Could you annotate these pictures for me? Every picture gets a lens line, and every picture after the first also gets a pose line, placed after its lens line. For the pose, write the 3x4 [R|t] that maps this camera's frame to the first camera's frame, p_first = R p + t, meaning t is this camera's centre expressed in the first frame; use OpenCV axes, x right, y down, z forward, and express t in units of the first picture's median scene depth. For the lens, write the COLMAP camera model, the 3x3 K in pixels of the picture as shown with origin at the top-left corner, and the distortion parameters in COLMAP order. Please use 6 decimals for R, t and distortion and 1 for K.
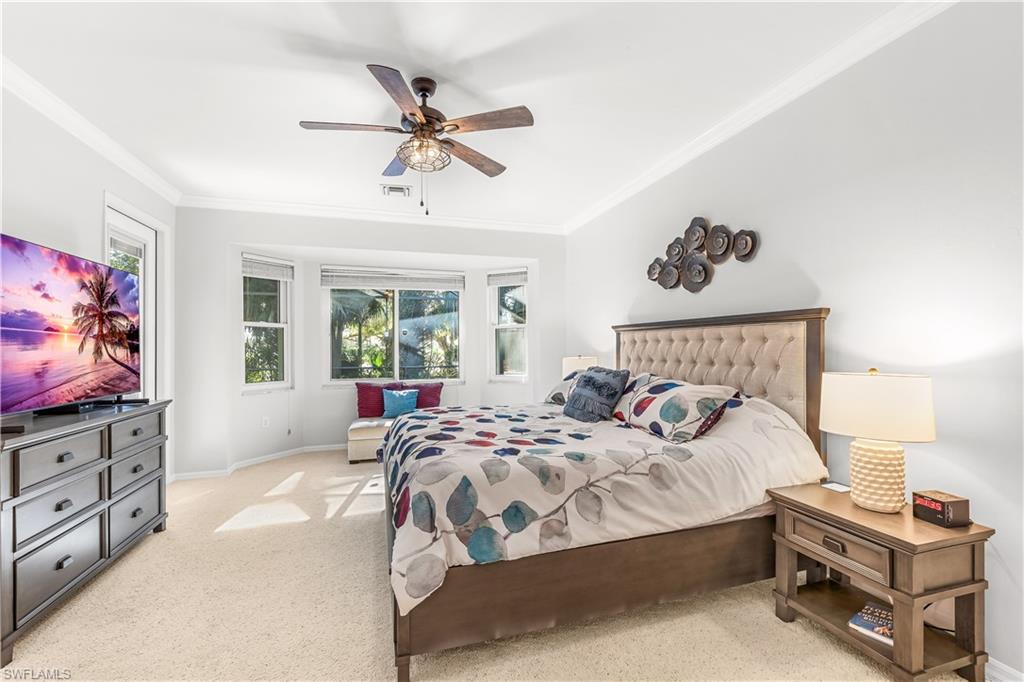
lens RADIAL K [[436.3, 0, 501.4], [0, 436.3, 347.4], [0, 0, 1]] dist [0.000769, -0.000758]
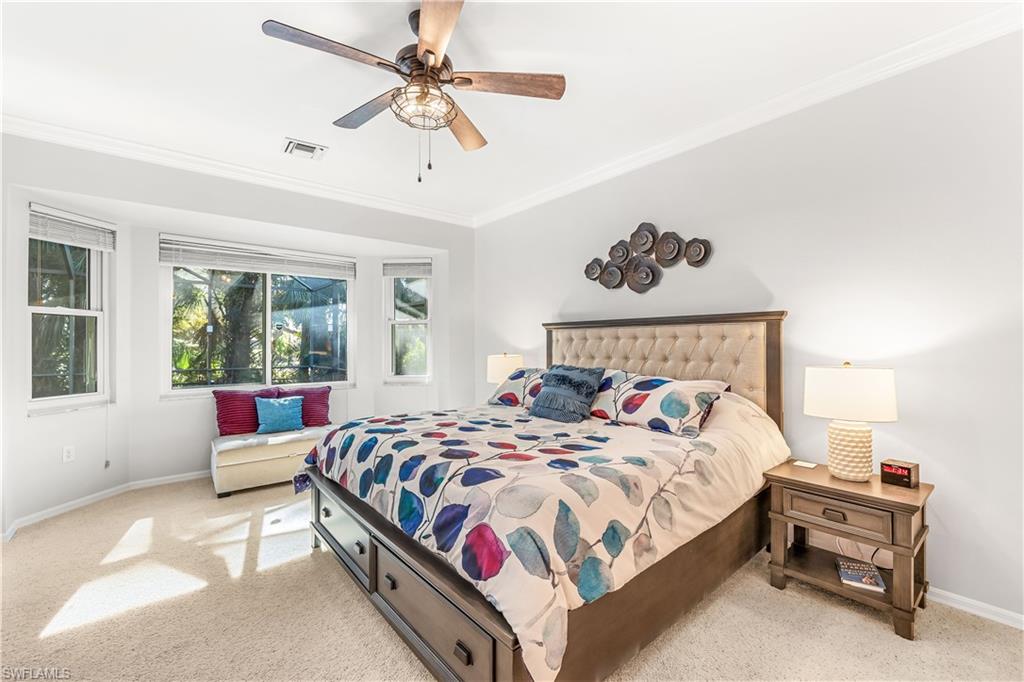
lens RADIAL K [[436.3, 0, 514.8], [0, 436.3, 343.4], [0, 0, 1]] dist [0.000769, -0.000758]
pose [[0.919706, 0.002043, 0.392603, -0.291849], [-0.000433, 0.999991, -0.004191, 0.001314], [-0.392608, 0.003685, 0.919699, 0.163644]]
